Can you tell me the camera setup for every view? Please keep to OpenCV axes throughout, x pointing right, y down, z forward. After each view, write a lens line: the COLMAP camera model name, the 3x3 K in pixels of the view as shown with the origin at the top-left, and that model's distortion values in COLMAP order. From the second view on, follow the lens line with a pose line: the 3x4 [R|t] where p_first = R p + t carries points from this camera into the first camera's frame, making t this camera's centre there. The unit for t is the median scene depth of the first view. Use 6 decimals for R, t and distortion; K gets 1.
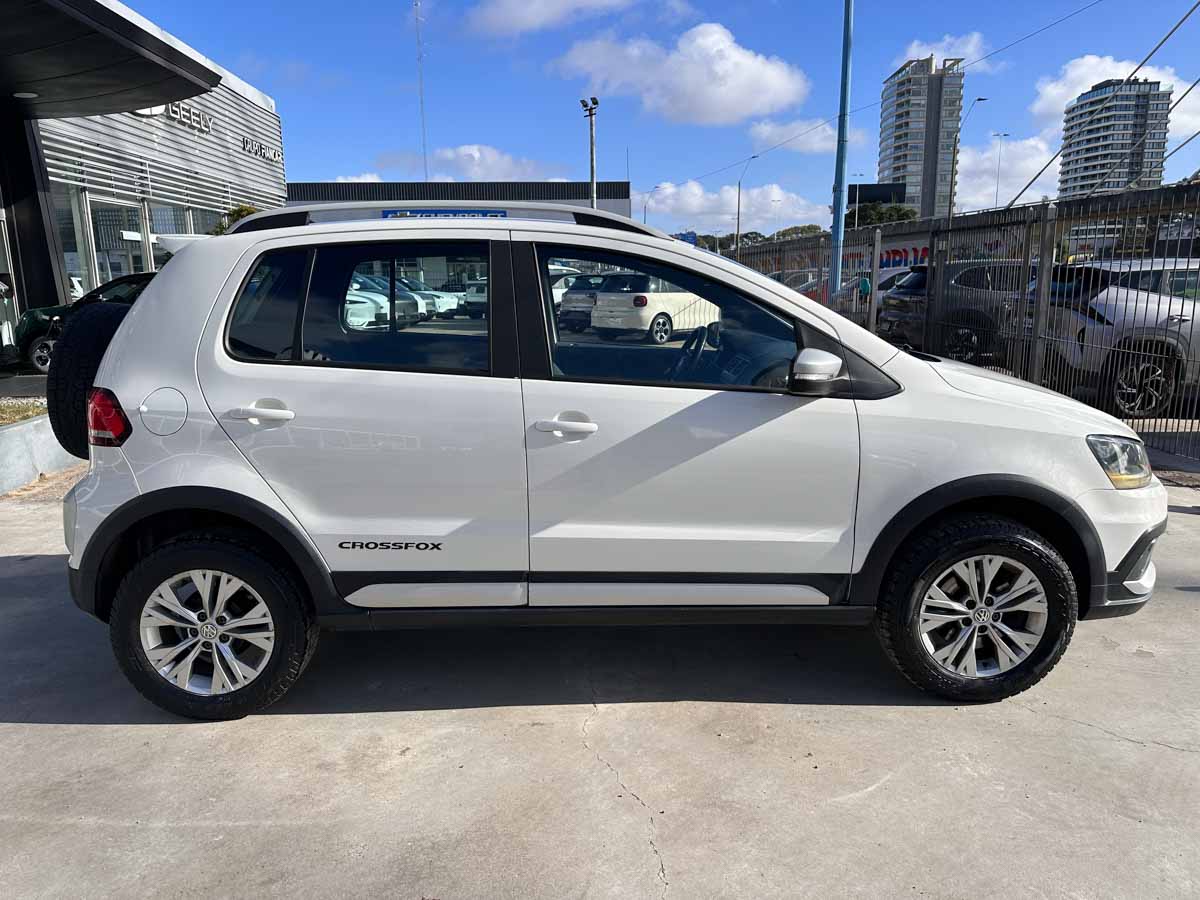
lens RADIAL K [[851.9, 0, 609.9], [0, 851.9, 449.4], [0, 0, 1]] dist [0.000505, -0.025703]
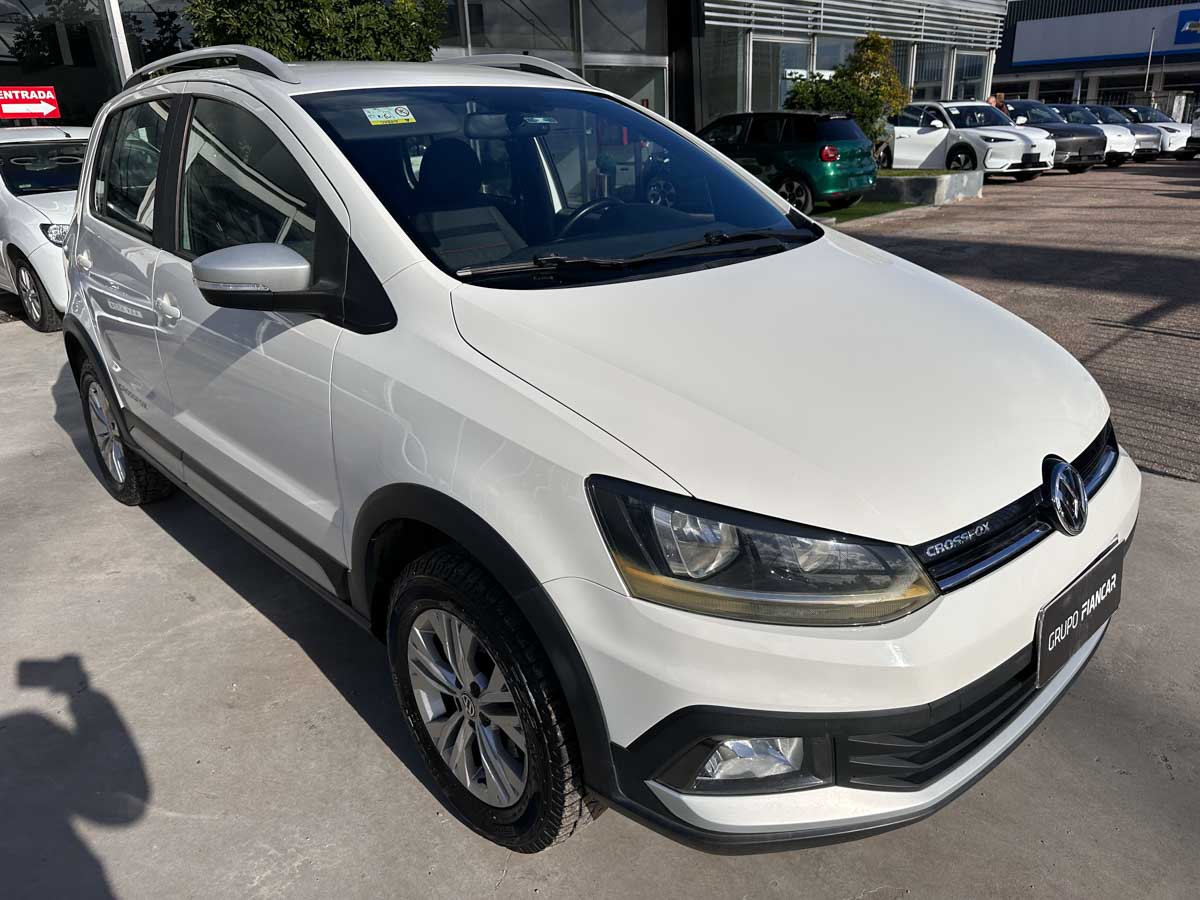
lens RADIAL K [[842.1, 0, 590.7], [0, 842.1, 451.7], [0, 0, 1]] dist [0.009499, -0.016423]
pose [[0.664796, 0.253451, -0.702716, 0.153984], [-0.118846, 0.964588, 0.235469, -0.024508], [0.737511, -0.073024, 0.671375, 0.114876]]
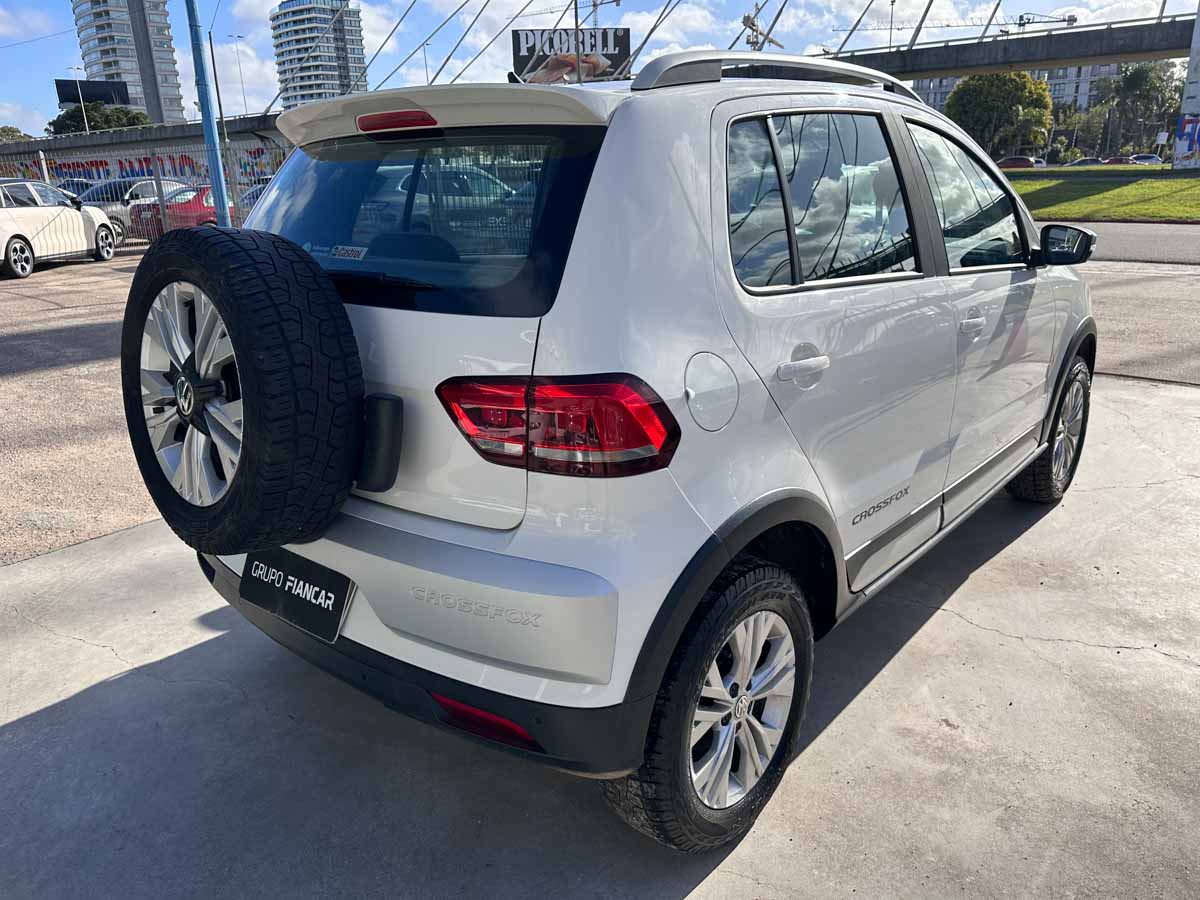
lens RADIAL K [[842.1, 0, 590.7], [0, 842.1, 451.7], [0, 0, 1]] dist [0.009499, -0.016423]
pose [[0.690845, -0.228812, 0.685841, -0.164895], [0.156281, 0.973434, 0.167338, -0.018747], [-0.705910, -0.008420, 0.708251, 0.105977]]
